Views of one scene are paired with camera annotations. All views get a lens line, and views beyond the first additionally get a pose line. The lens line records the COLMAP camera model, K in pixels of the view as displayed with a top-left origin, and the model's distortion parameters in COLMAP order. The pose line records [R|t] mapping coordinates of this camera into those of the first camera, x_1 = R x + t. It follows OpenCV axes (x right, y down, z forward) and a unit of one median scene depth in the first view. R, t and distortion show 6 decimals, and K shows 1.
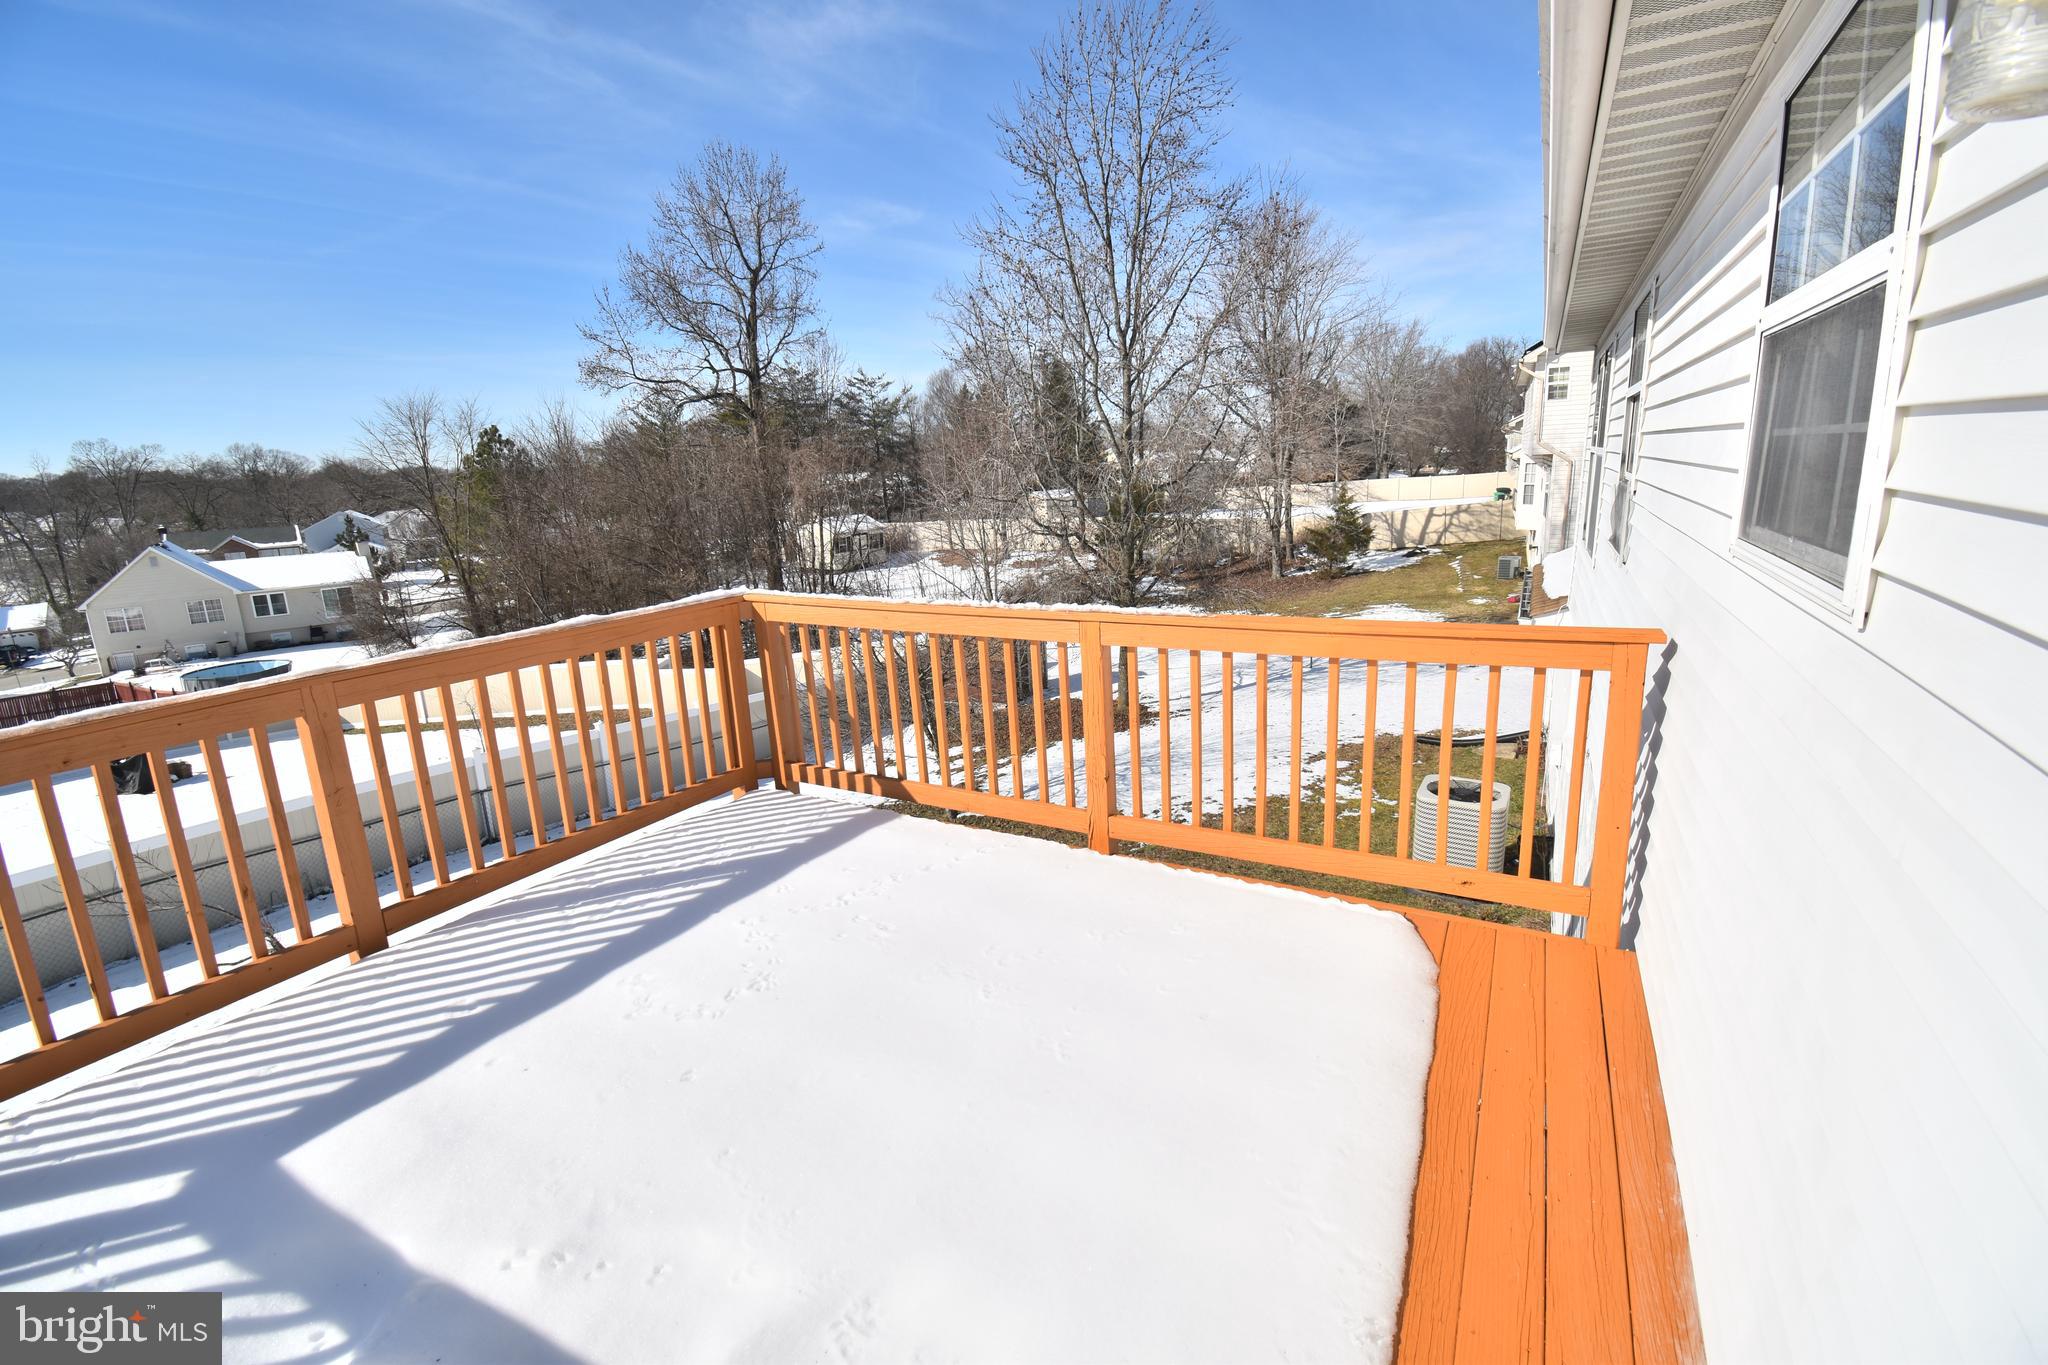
lens RADIAL K [[909.4, 0, 1024.0], [0, 909.4, 682.5], [0, 0, 1]] dist [0.000296, 0.000020]
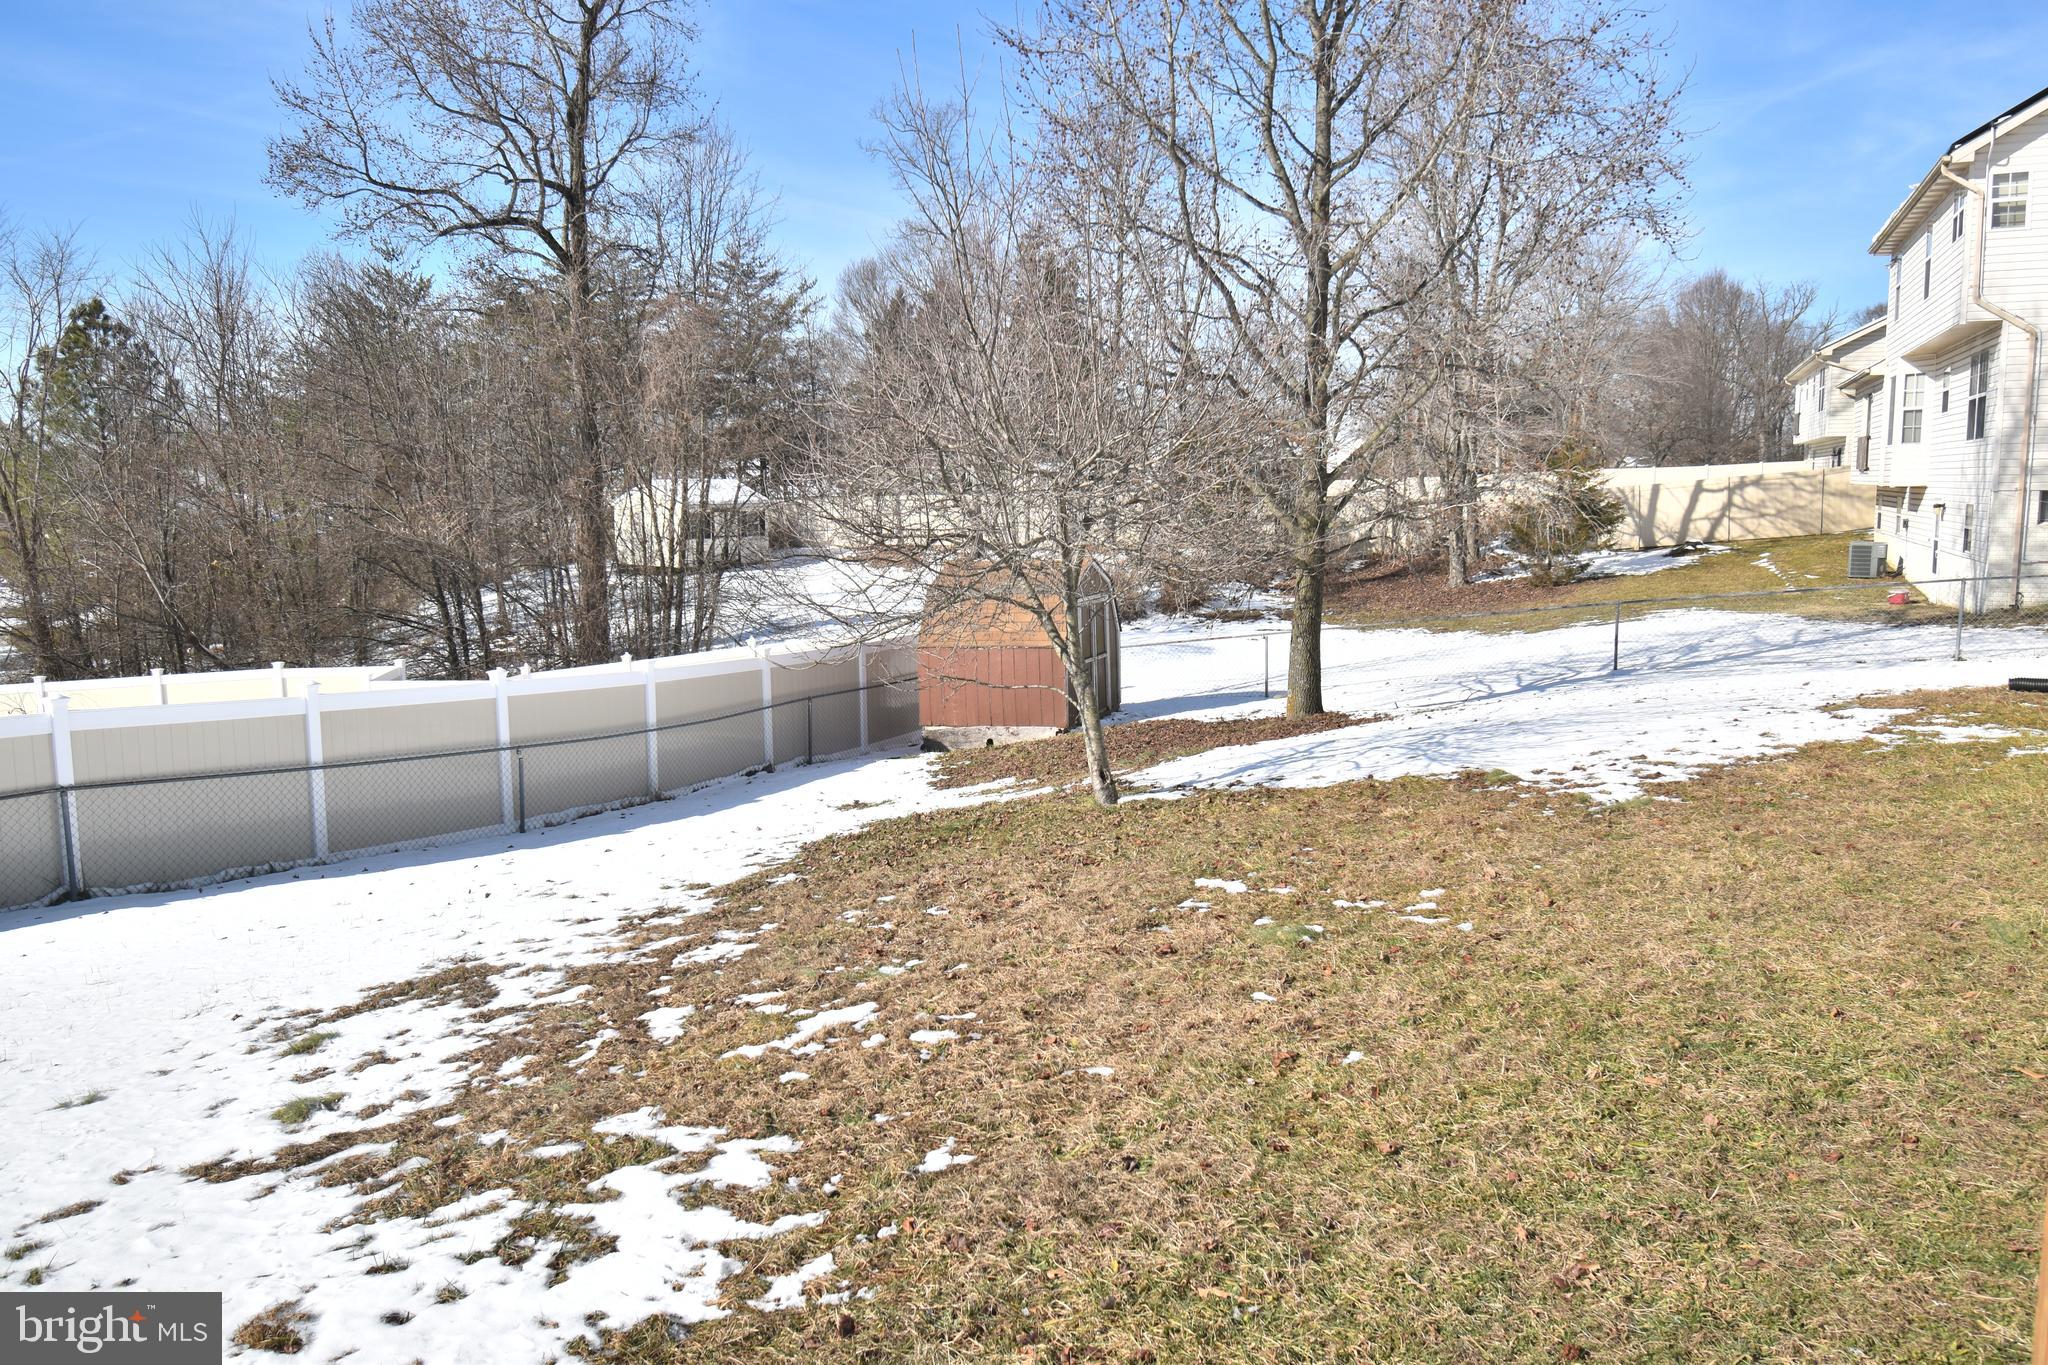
lens RADIAL K [[1476.0, 0, 1024.0], [0, 1476.0, 682.5], [0, 0, 1]] dist [-0.005511, -0.003283]
pose [[0.998163, 0.026391, 0.054544, -0.053948], [-0.020989, 0.995031, -0.097331, 0.052527], [-0.056842, 0.096008, 0.993756, 0.081605]]
